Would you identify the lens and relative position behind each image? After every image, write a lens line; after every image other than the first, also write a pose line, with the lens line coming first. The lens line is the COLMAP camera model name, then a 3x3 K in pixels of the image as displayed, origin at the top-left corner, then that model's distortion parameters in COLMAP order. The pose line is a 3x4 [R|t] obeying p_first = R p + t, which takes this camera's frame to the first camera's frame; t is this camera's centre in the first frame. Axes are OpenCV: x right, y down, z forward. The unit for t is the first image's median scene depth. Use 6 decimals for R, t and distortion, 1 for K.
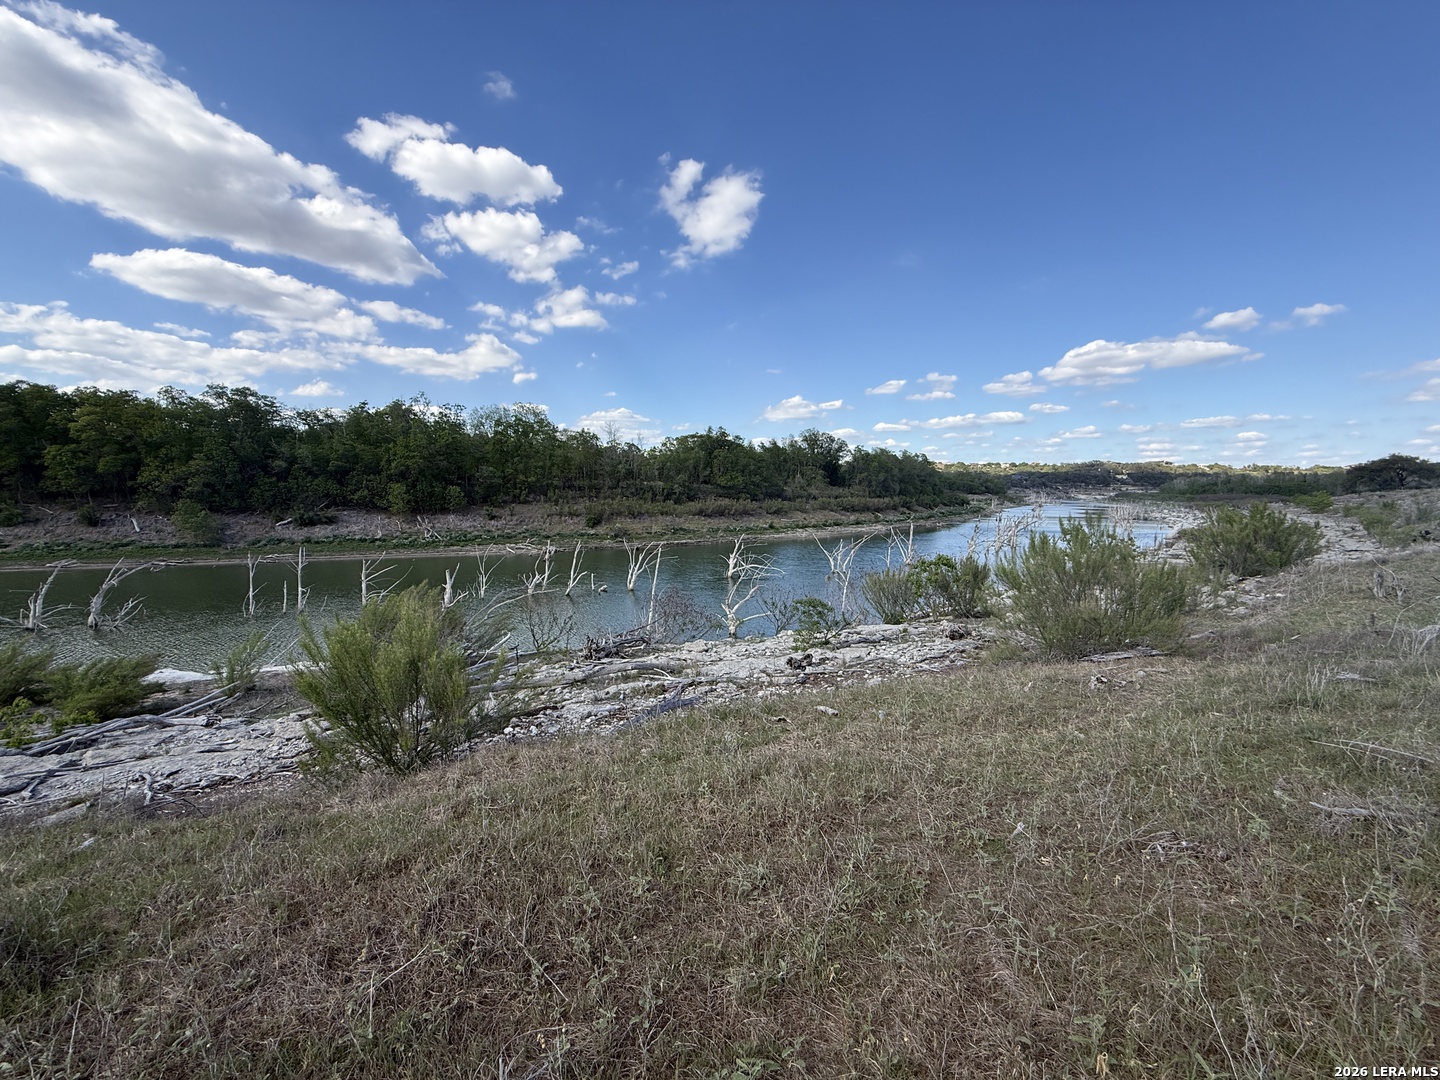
lens RADIAL K [[573.5, 0, 720.1], [0, 573.5, 534.8], [0, 0, 1]] dist [-0.002797, 0.000148]
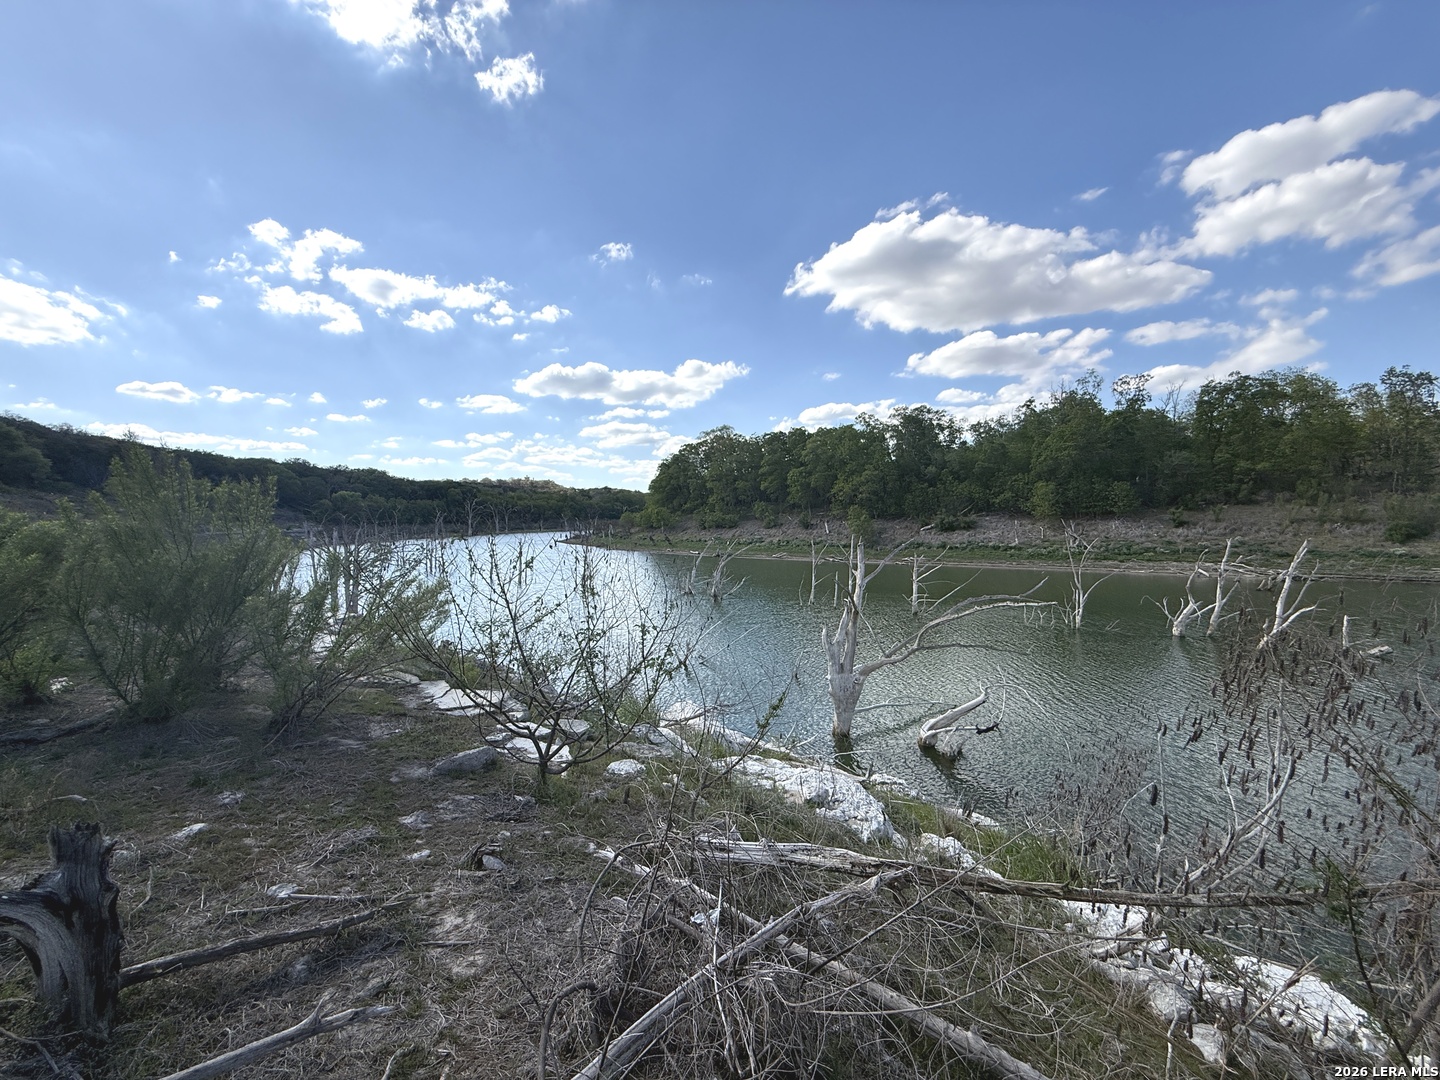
lens RADIAL K [[573.5, 0, 718.4], [0, 573.5, 538.6], [0, 0, 1]] dist [-0.002797, 0.000148]
pose [[0.425293, 0.013167, -0.904960, -0.016192], [-0.052581, 0.998565, -0.010182, 0.024597], [0.903527, 0.051913, 0.425375, 0.229575]]
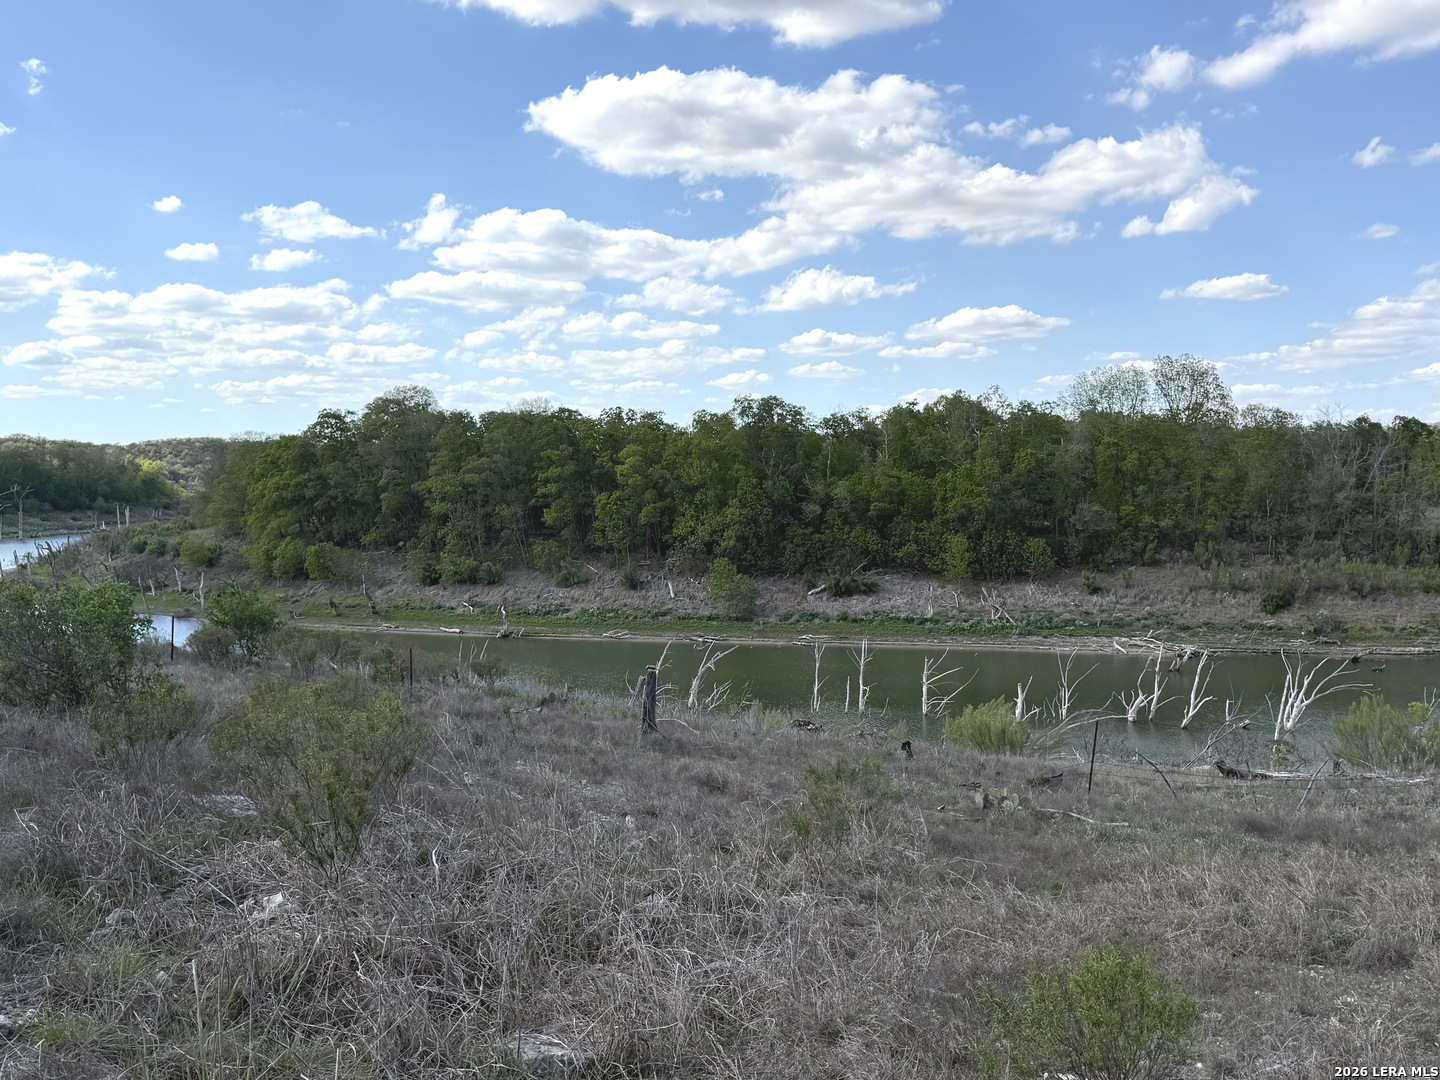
lens RADIAL K [[1324.3, 0, 726.0], [0, 1324.3, 531.7], [0, 0, 1]] dist [0.064049, 0.000000]
pose [[0.784620, 0.009912, -0.619898, 0.178261], [-0.036526, 0.998874, -0.030260, -0.037151], [0.618900, 0.046385, 0.784099, -0.367086]]
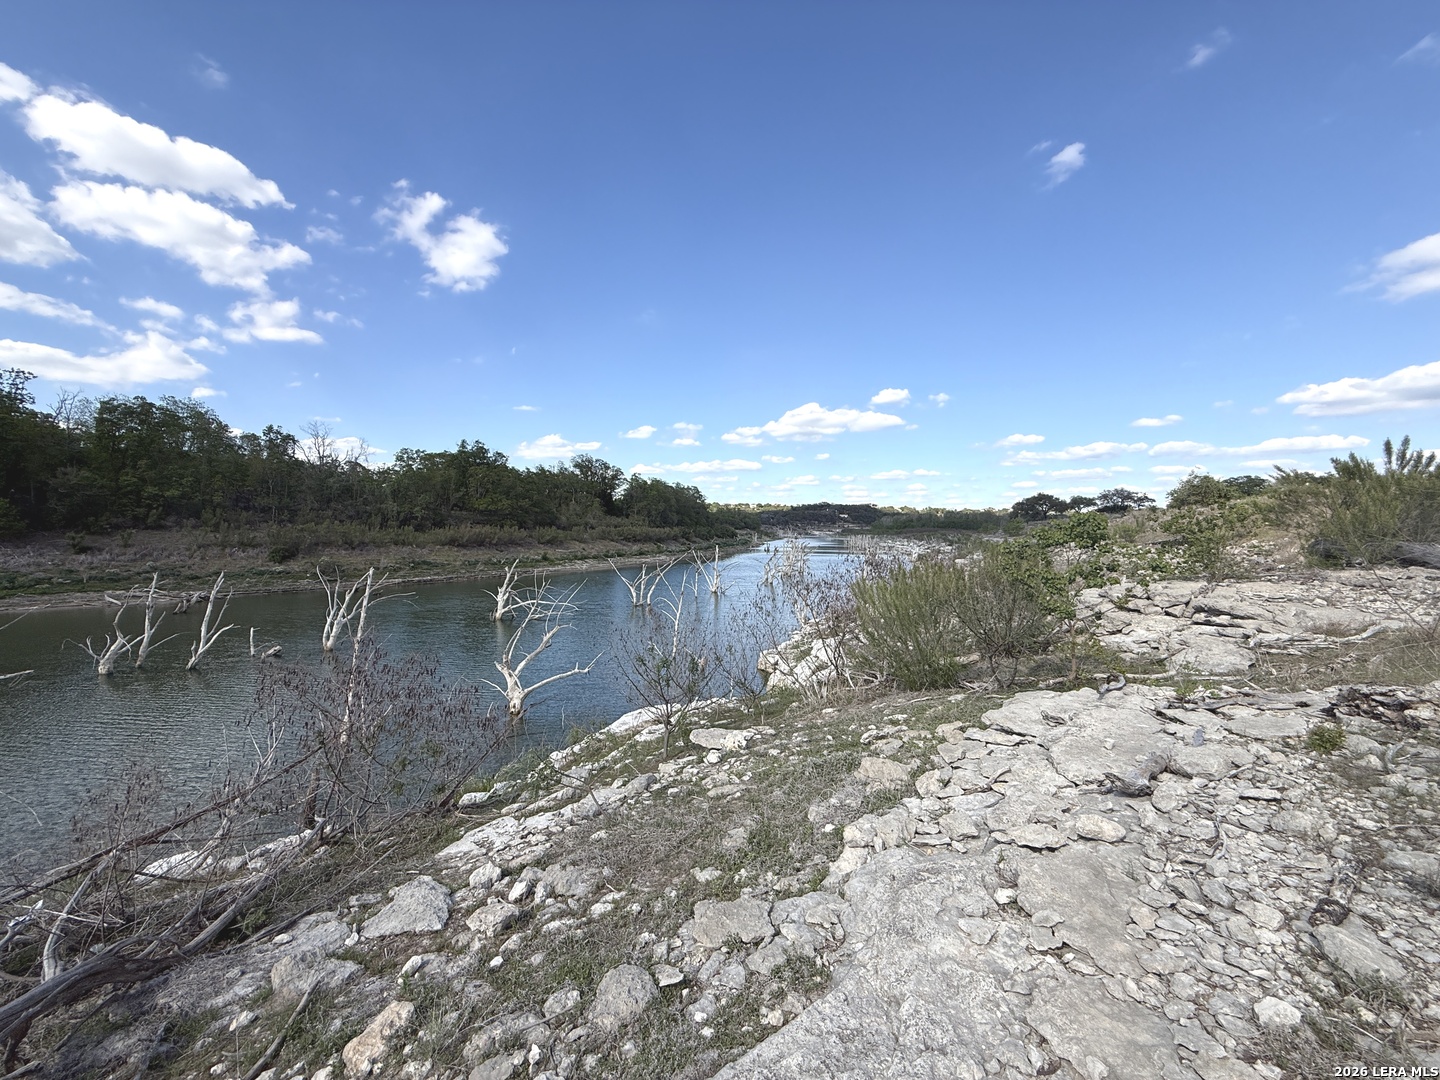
lens RADIAL K [[573.5, 0, 721.7], [0, 573.5, 540.6], [0, 0, 1]] dist [-0.002797, 0.000148]
pose [[0.917937, -0.010362, 0.396591, -0.007885], [0.033396, 0.998129, -0.051219, 0.015851], [-0.395318, 0.060260, 0.916566, 0.168832]]
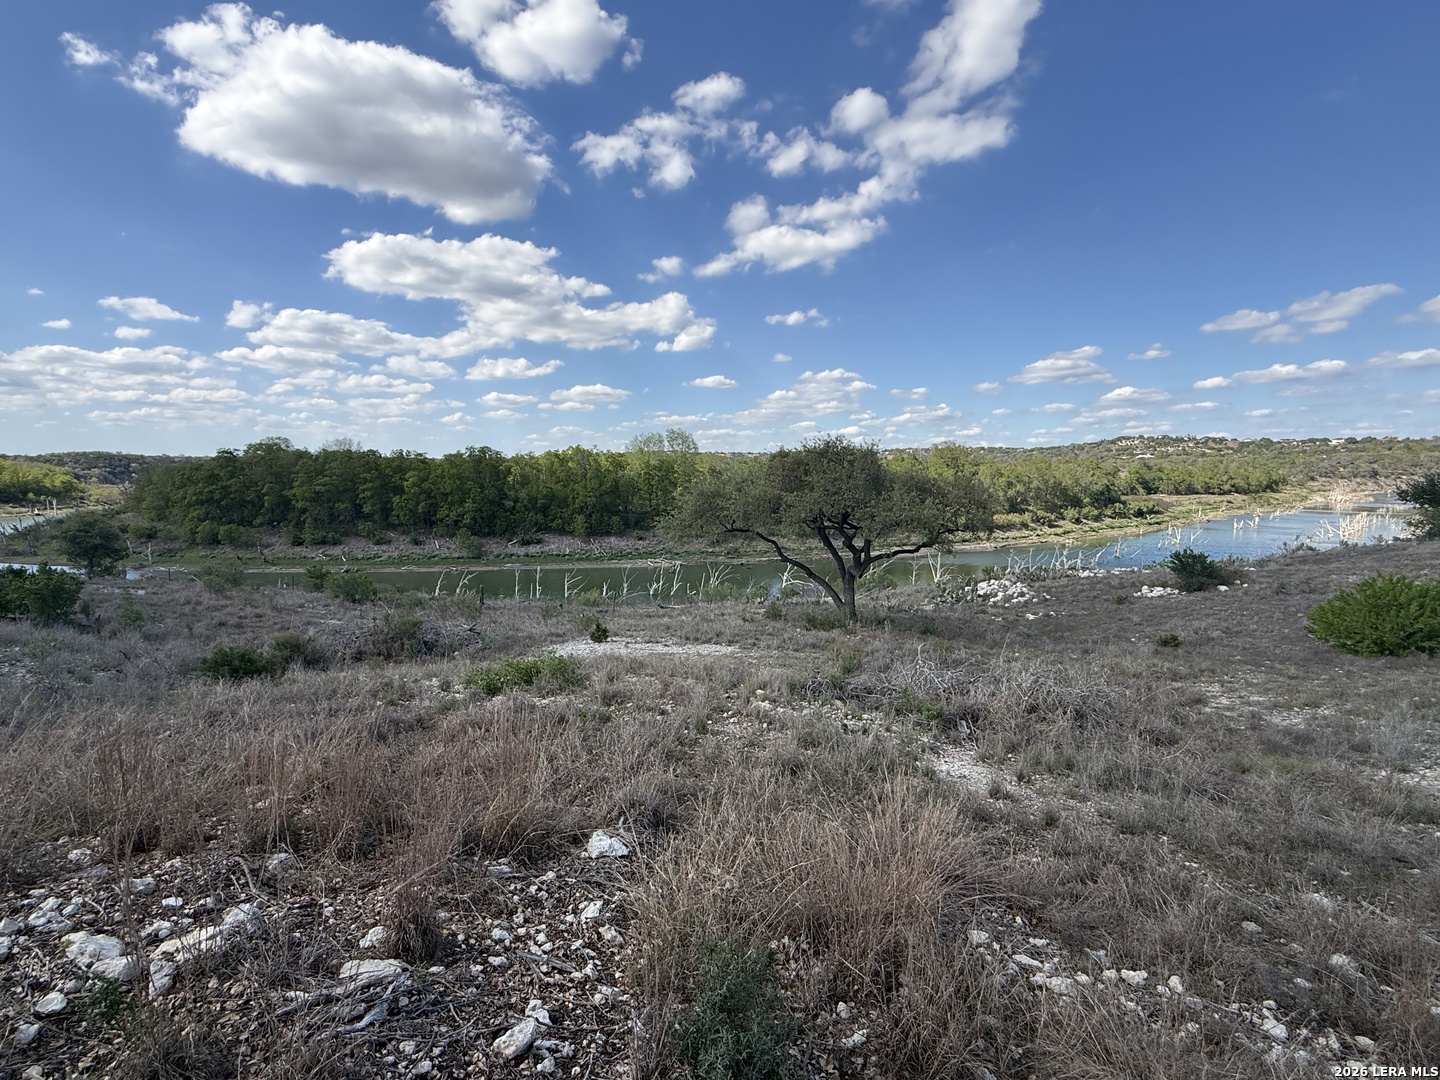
lens RADIAL K [[691.8, 0, 722.3], [0, 691.8, 522.9], [0, 0, 1]] dist [-0.003373, 0.000725]
pose [[0.958154, 0.007550, -0.286154, 0.279556], [-0.011118, 0.999879, -0.010845, -0.055304], [0.286038, 0.013573, 0.958122, -0.561589]]
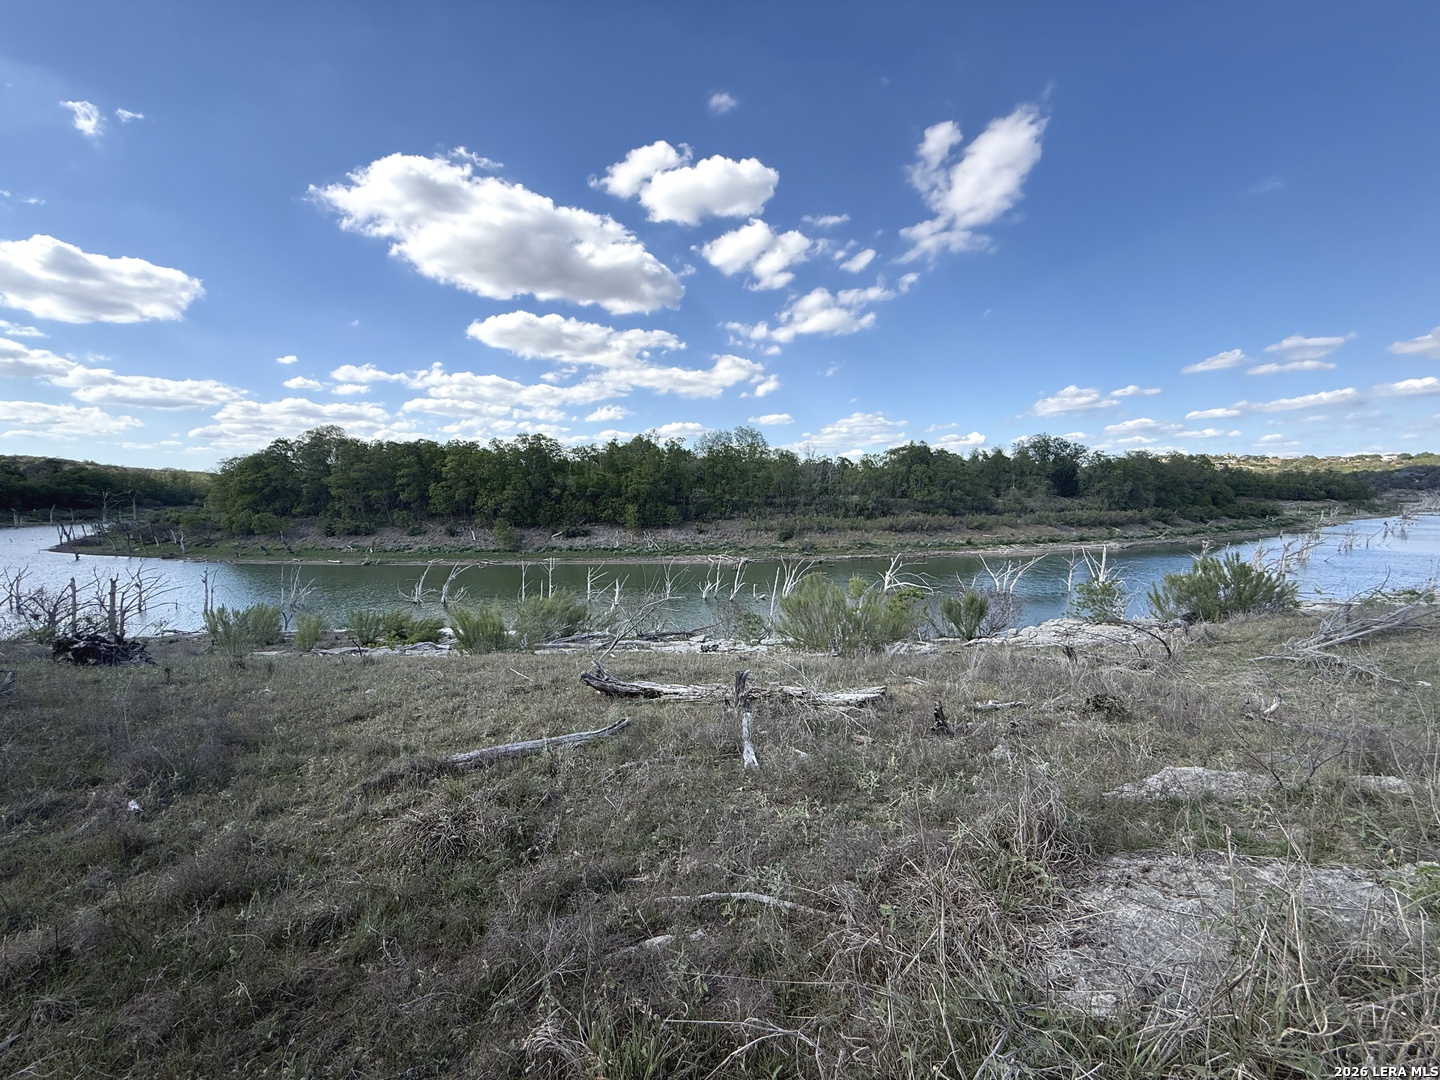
lens RADIAL K [[573.5, 0, 720.3], [0, 573.5, 539.9], [0, 0, 1]] dist [-0.002797, 0.000148]
pose [[0.917125, 0.016931, -0.398239, 0.121232], [-0.018244, 0.999833, 0.000492, -0.015457], [0.398181, 0.006815, 0.917281, -0.082016]]
